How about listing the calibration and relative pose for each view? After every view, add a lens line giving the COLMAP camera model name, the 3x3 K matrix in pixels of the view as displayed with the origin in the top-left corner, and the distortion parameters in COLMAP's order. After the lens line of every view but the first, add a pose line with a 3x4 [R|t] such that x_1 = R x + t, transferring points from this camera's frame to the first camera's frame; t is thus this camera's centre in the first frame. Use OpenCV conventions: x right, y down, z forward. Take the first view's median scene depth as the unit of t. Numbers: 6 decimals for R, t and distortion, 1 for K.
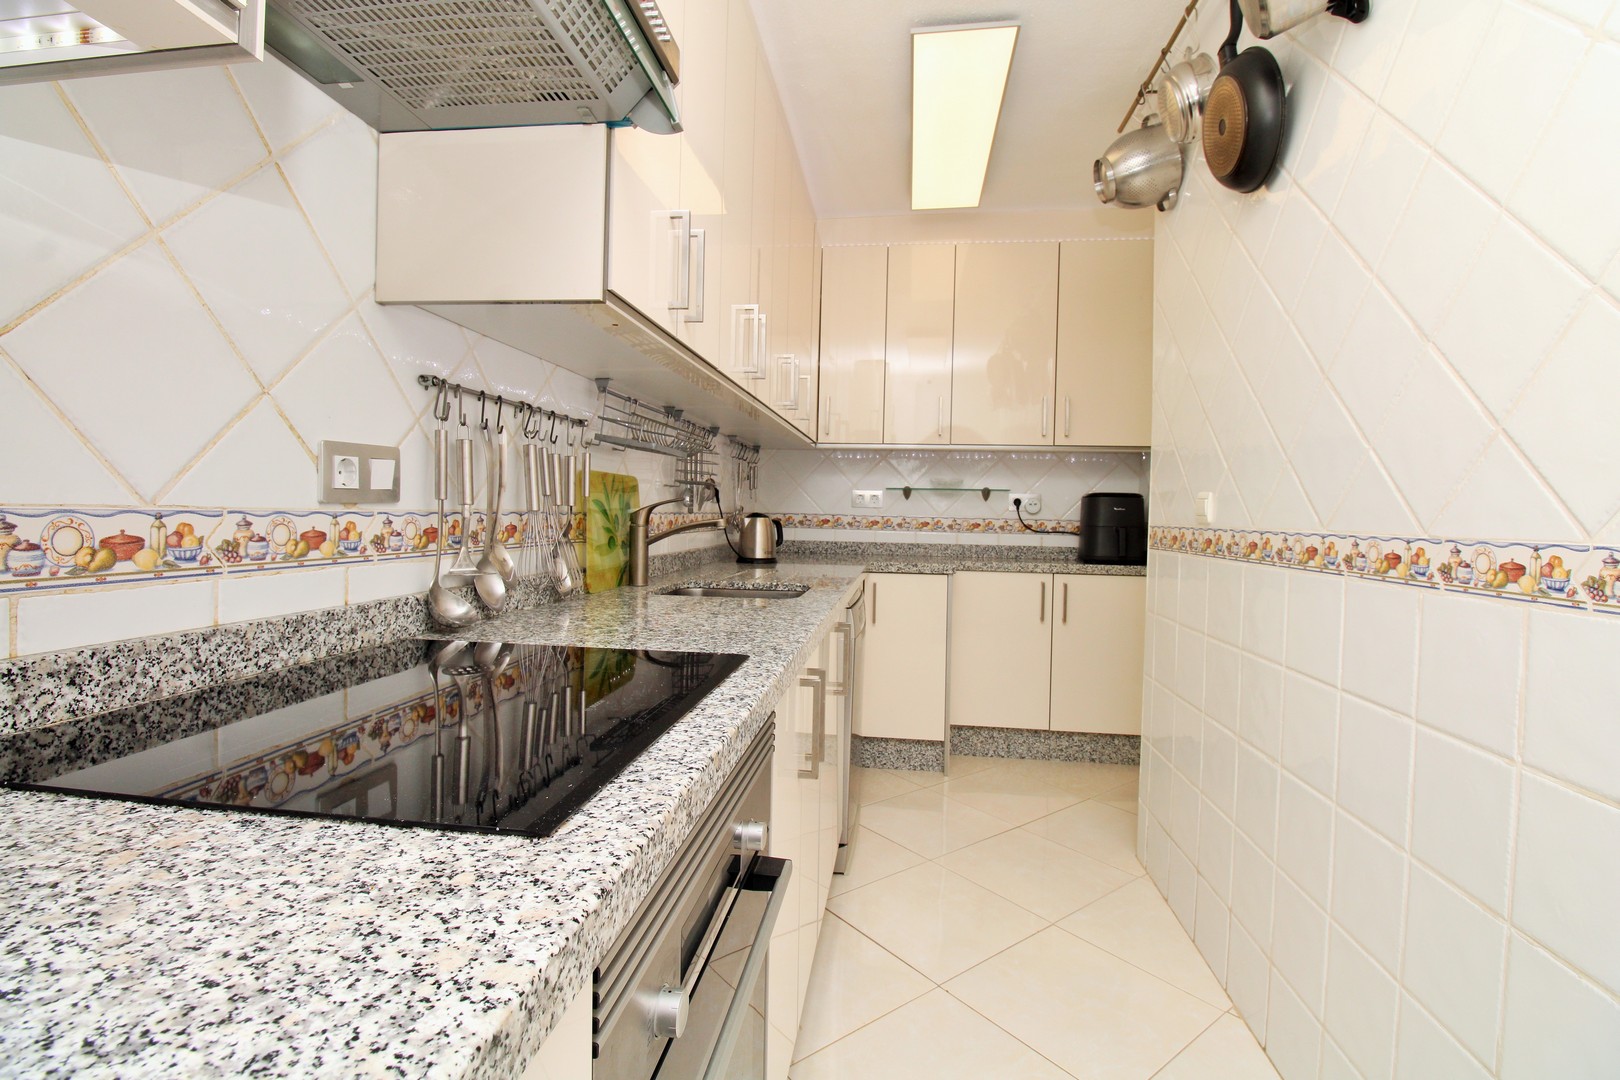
lens RADIAL K [[758.0, 0, 816.0], [0, 758.0, 528.0], [0, 0, 1]] dist [0.000598, -0.015627]
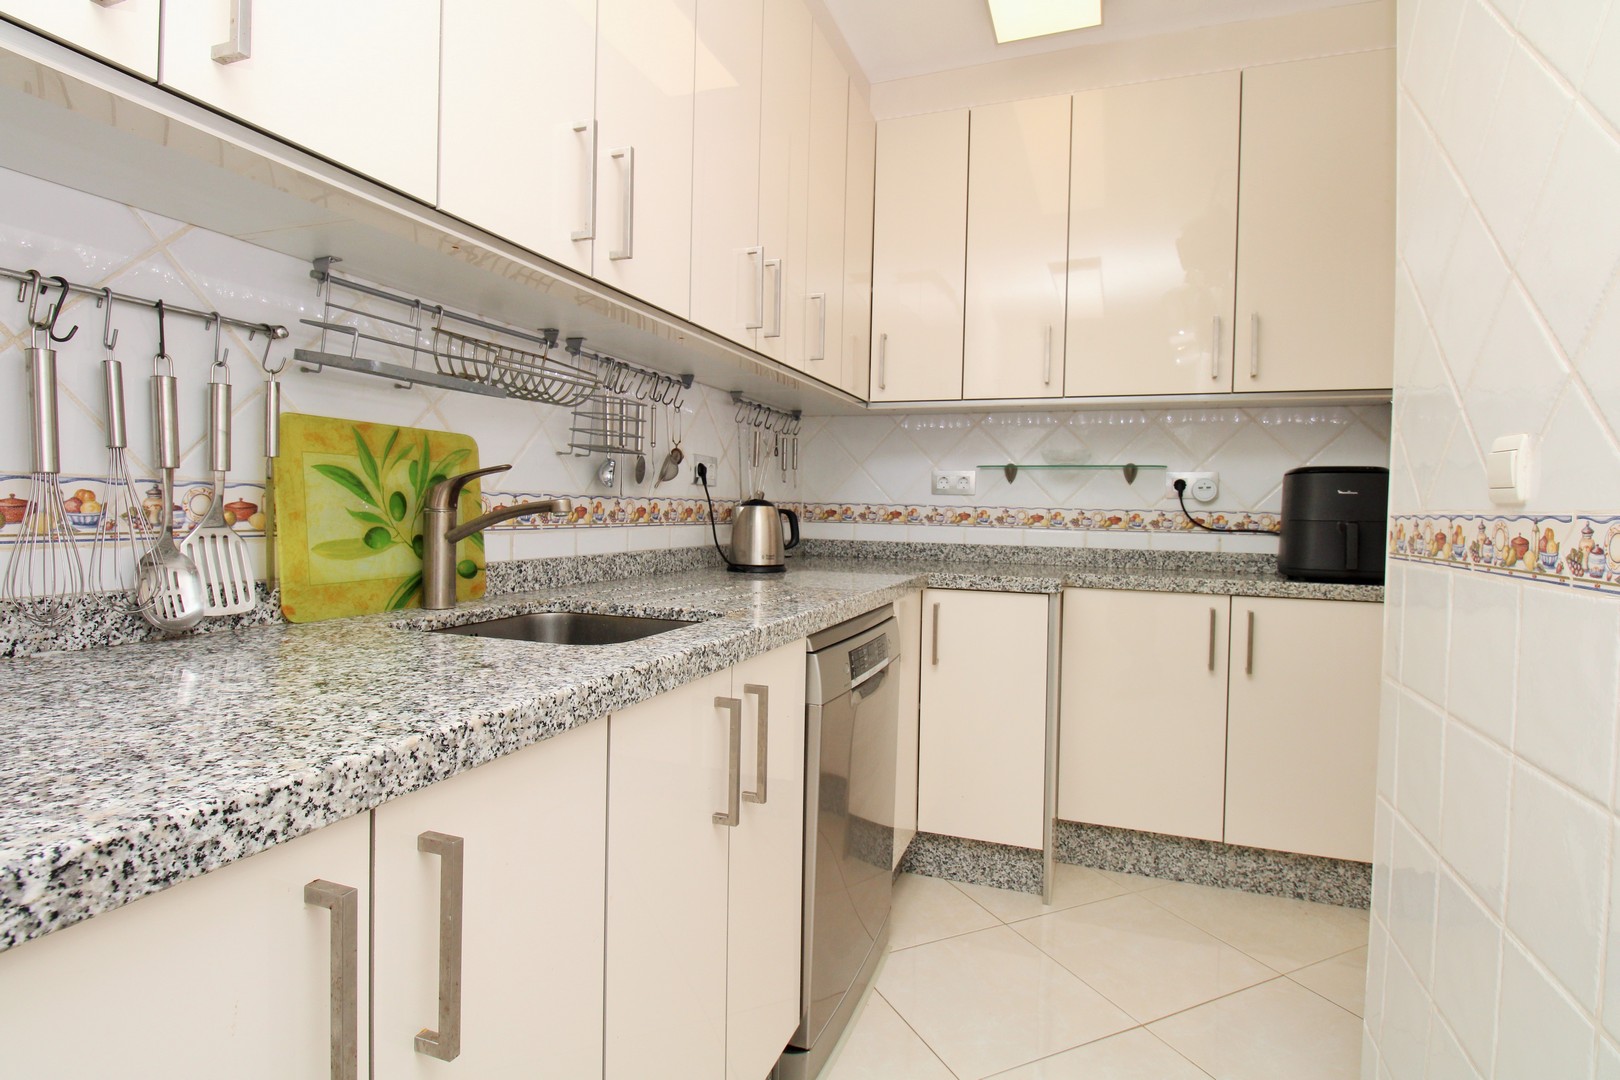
lens RADIAL K [[822.5, 0, 814.0], [0, 822.5, 526.6], [0, 0, 1]] dist [0.003652, -0.012697]
pose [[0.974292, 0.004173, -0.225252, 0.213076], [-0.004920, 0.999984, -0.002755, 0.010380], [0.225237, 0.003793, 0.974297, 0.419294]]
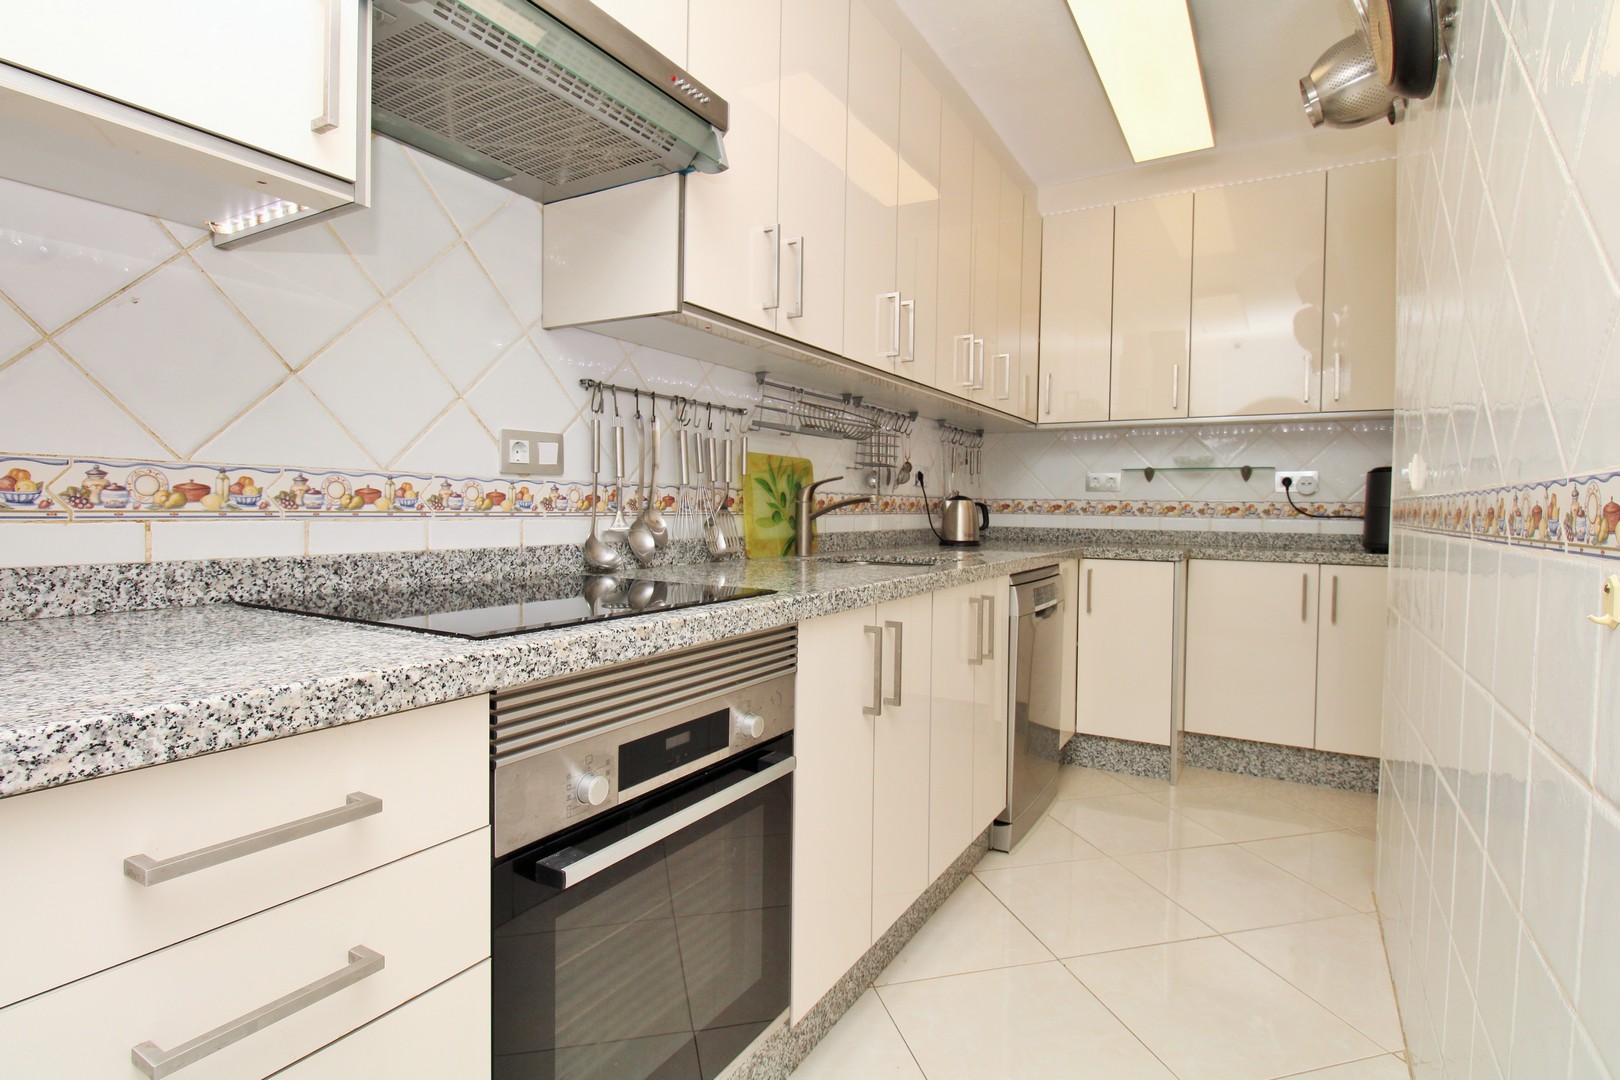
lens RADIAL K [[815.5, 0, 812.5], [0, 815.5, 531.4], [0, 0, 1]] dist [-0.001549, -0.000636]
pose [[0.918737, 0.002553, -0.394861, 0.251721], [-0.001608, 0.999995, 0.002724, 0.036604], [0.394866, -0.001868, 0.918737, -0.094991]]
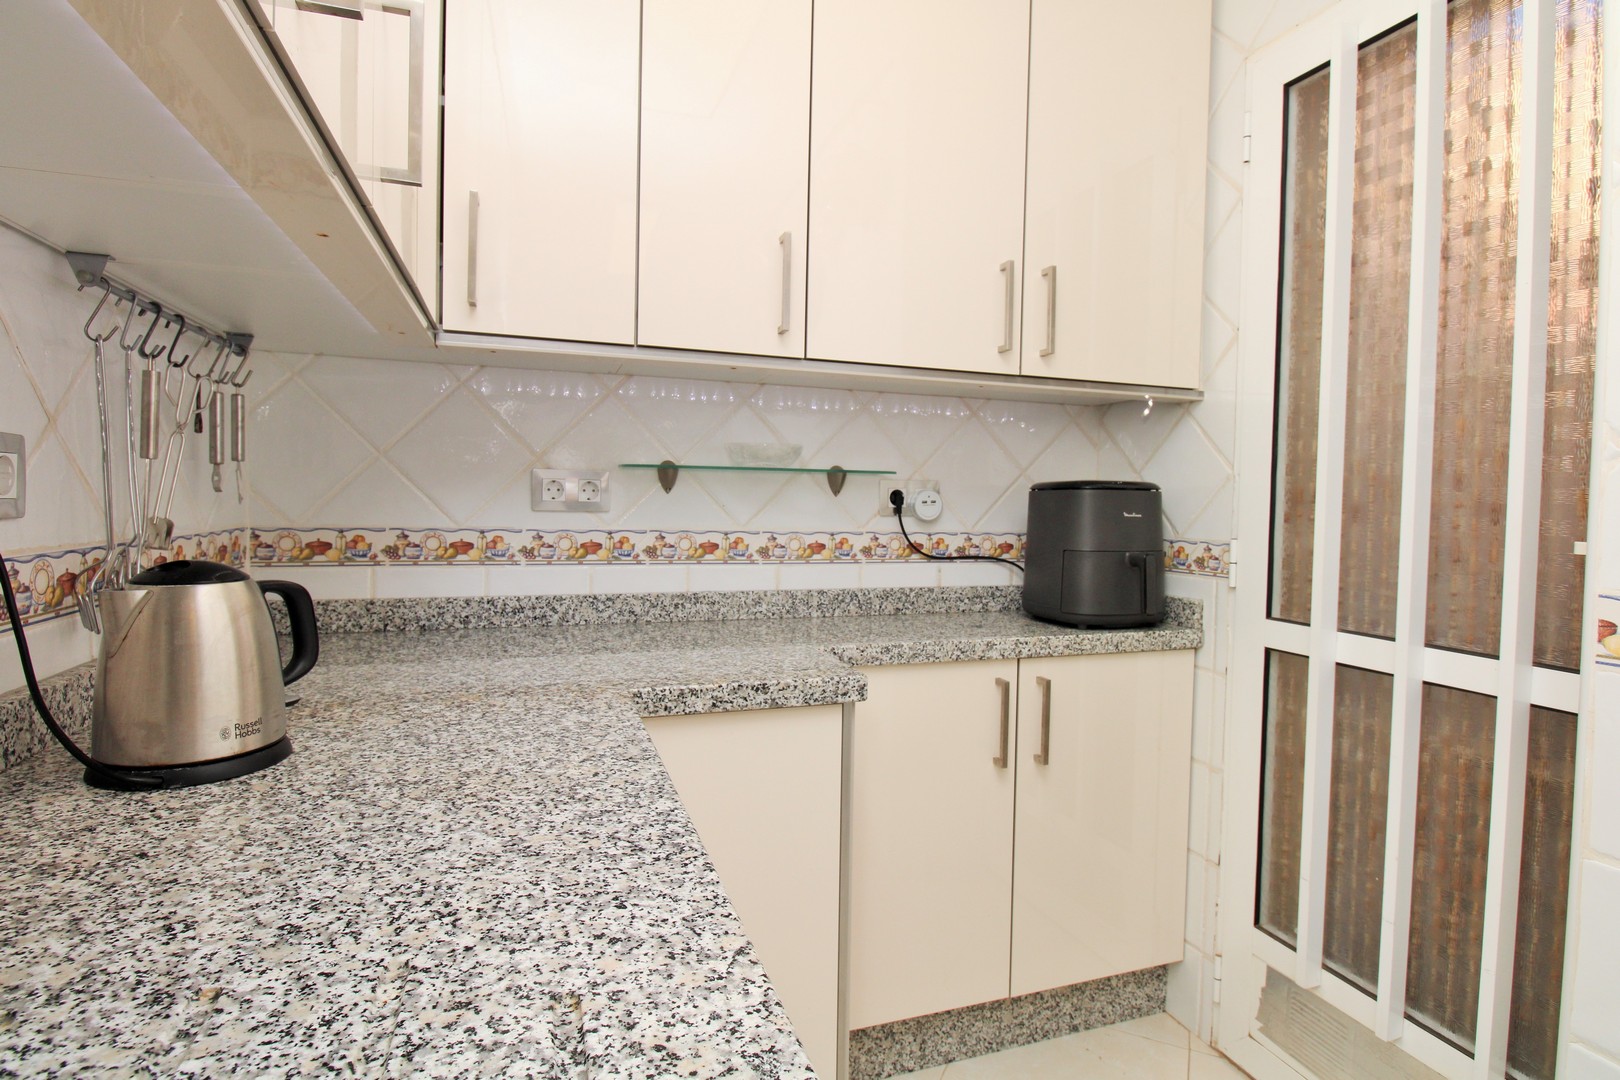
lens RADIAL K [[822.5, 0, 814.0], [0, 822.5, 526.6], [0, 0, 1]] dist [0.003652, -0.012697]
pose [[0.897842, -0.019226, 0.439899, -0.020406], [0.008957, 0.999637, 0.025409, -0.053612], [-0.440227, -0.018873, 0.897688, 1.013066]]
